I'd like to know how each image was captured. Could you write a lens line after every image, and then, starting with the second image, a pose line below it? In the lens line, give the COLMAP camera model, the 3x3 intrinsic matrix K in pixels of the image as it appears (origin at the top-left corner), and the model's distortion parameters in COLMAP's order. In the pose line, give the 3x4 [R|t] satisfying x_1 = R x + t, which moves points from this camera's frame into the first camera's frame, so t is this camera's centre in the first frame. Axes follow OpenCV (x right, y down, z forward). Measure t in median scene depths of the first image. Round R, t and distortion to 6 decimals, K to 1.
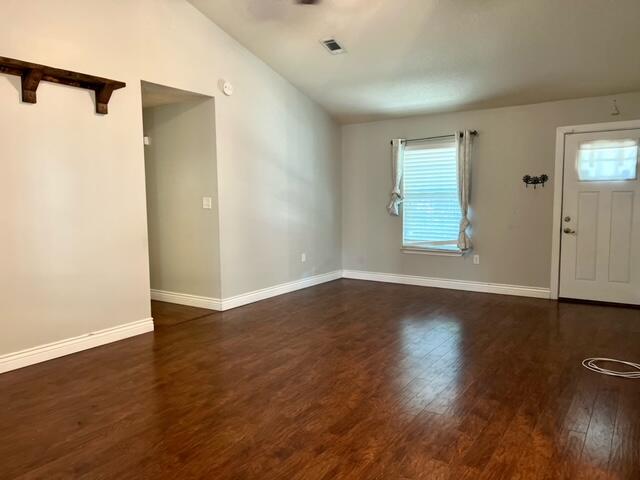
lens RADIAL K [[484.1, 0, 326.6], [0, 484.1, 238.6], [0, 0, 1]] dist [0.038873, -0.006625]
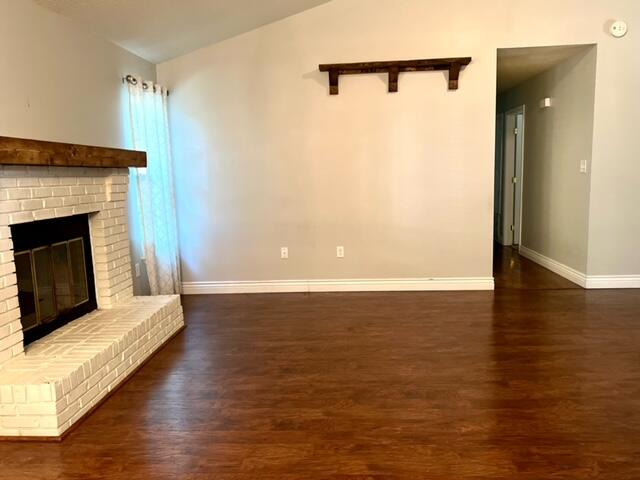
lens RADIAL K [[516.2, 0, 327.5], [0, 516.2, 239.1], [0, 0, 1]] dist [0.032917, -0.000161]
pose [[0.498528, 0.108403, -0.860069, 0.481682], [-0.052788, 0.994105, 0.094699, -0.008805], [0.865265, -0.001809, 0.501311, 0.146975]]
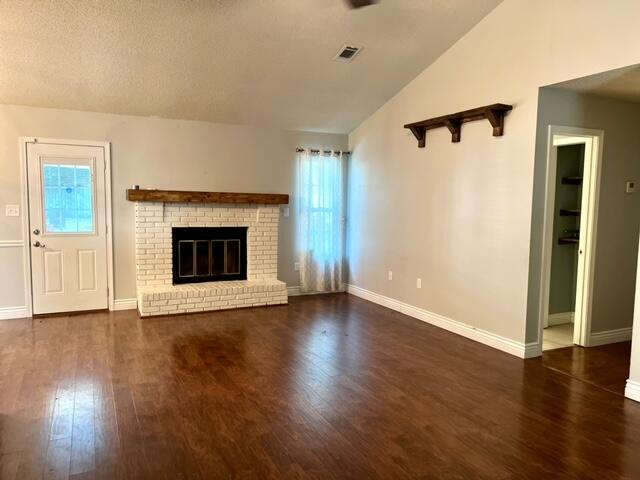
lens RADIAL K [[487.4, 0, 320.0], [0, 487.4, 240.0], [0, 0, 1]] dist [-0.000894, -0.007029]
pose [[-0.525847, 0.070486, -0.847654, 0.705478], [-0.086296, 0.986997, 0.135607, -0.143379], [0.846190, 0.144458, -0.512926, 1.289526]]
